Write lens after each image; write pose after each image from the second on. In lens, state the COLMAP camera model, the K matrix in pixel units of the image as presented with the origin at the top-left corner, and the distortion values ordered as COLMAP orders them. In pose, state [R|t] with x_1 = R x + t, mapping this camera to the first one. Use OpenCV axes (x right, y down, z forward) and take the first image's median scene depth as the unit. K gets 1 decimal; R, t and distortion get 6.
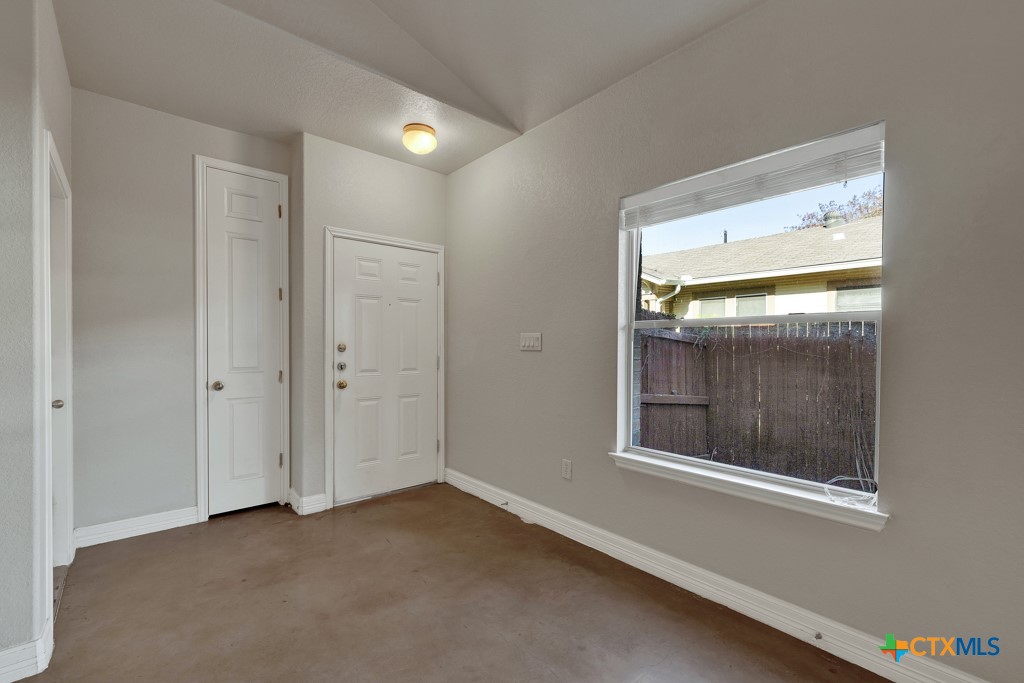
lens RADIAL K [[443.1, 0, 510.9], [0, 443.1, 350.5], [0, 0, 1]] dist [0.001318, -0.000012]
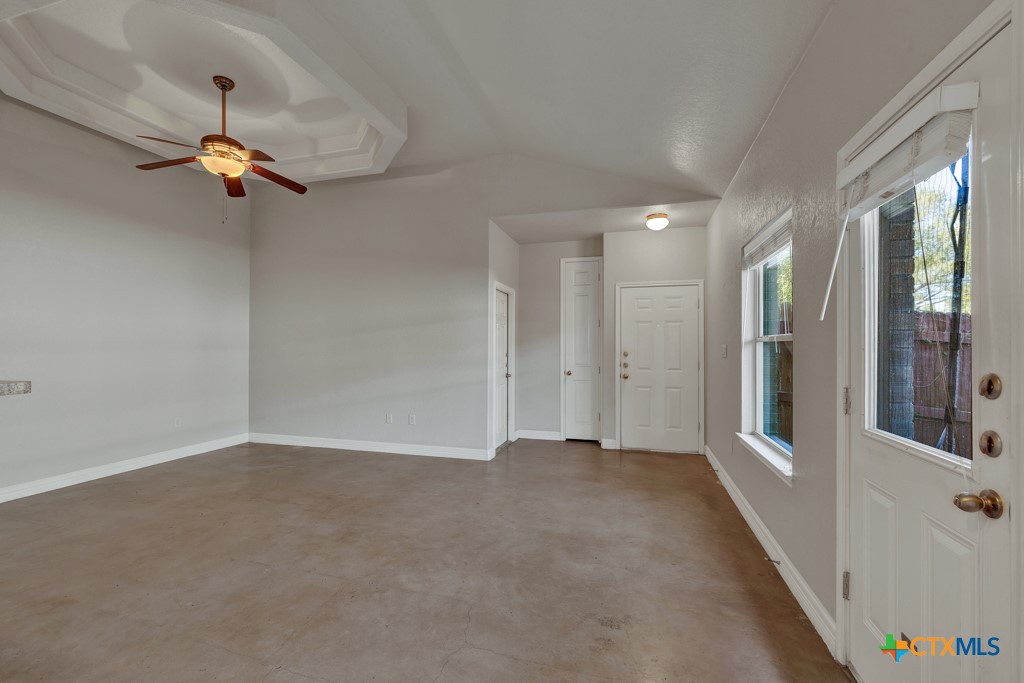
lens RADIAL K [[438.6, 0, 504.8], [0, 438.6, 345.9], [0, 0, 1]] dist [-0.054892, 0.026537]
pose [[0.540764, -0.004327, -0.841163, 0.796720], [-0.008684, 0.999905, -0.010726, -0.015763], [0.841129, 0.013105, 0.540675, -0.279293]]
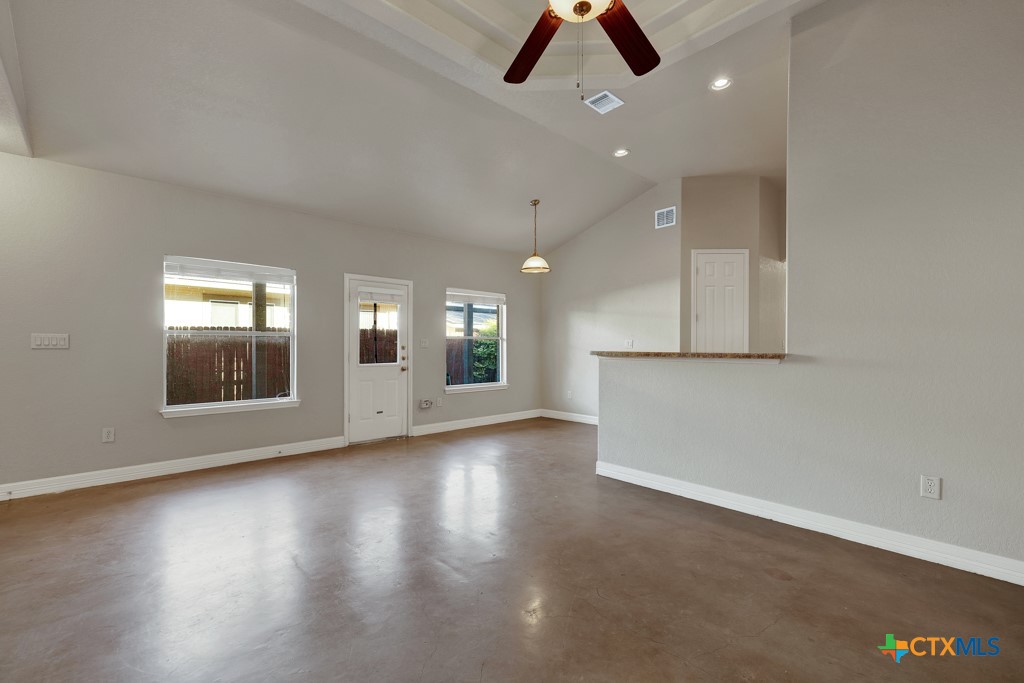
lens RADIAL K [[438.6, 0, 504.8], [0, 438.6, 345.9], [0, 0, 1]] dist [-0.054892, 0.026537]
pose [[-0.035288, -0.003114, 0.999372, -1.133473], [0.008657, 0.999957, 0.003421, -0.000435], [-0.999340, 0.008772, -0.035260, -0.159837]]
